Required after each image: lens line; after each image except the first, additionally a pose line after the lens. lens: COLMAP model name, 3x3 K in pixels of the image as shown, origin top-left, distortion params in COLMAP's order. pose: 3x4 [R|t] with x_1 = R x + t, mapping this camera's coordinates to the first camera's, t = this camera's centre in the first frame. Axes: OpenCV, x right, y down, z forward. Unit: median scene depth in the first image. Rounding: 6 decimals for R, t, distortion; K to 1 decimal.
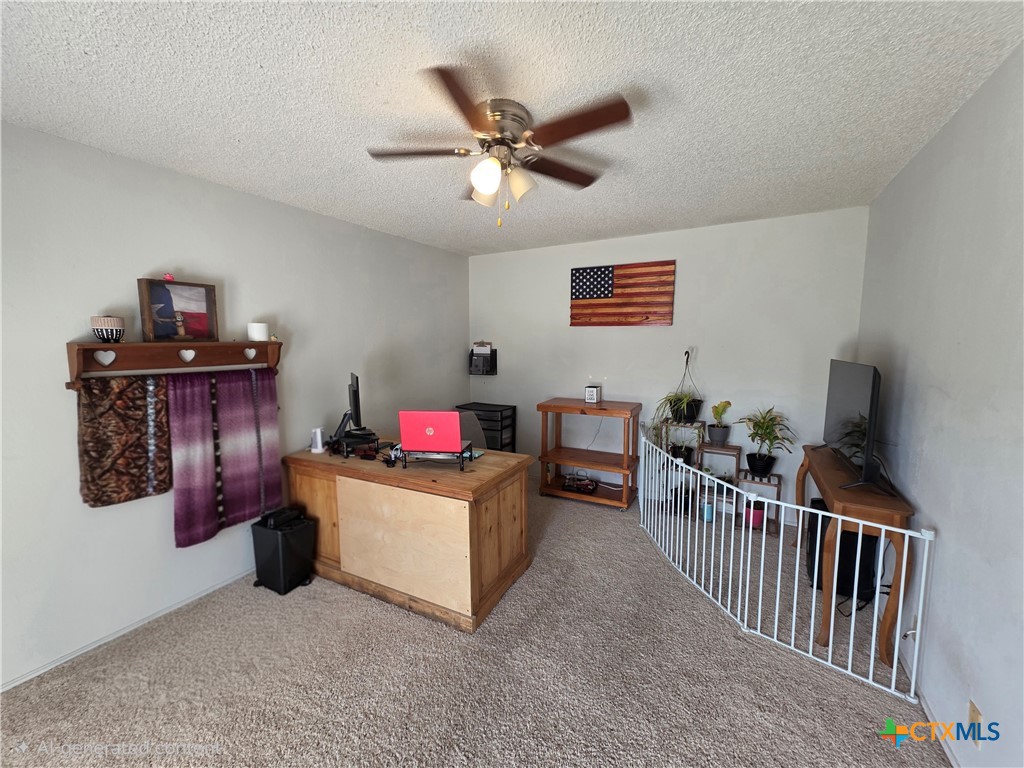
lens RADIAL K [[414.6, 0, 511.0], [0, 414.6, 384.7], [0, 0, 1]] dist [0.008584, 0.000185]
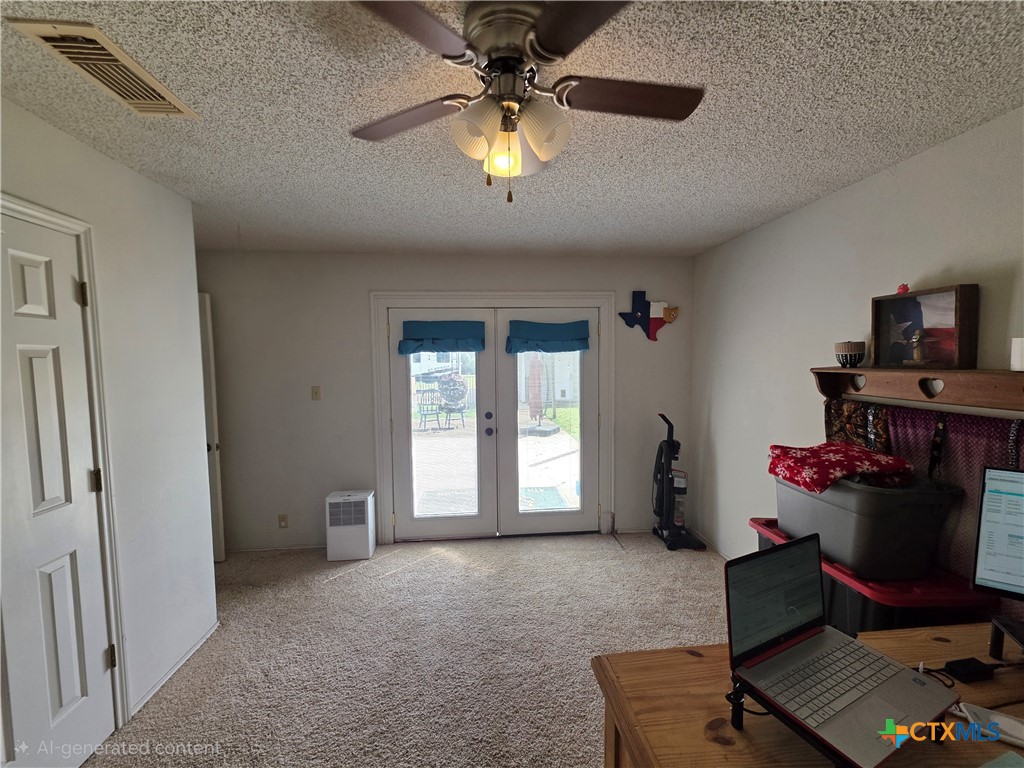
lens RADIAL K [[414.6, 0, 511.0], [0, 414.6, 384.7], [0, 0, 1]] dist [0.008584, 0.000185]
pose [[-0.830974, 0.054943, -0.553592, 0.273352], [-0.041521, 0.986210, 0.160205, -0.168952], [0.554760, 0.156112, -0.817233, 1.240404]]
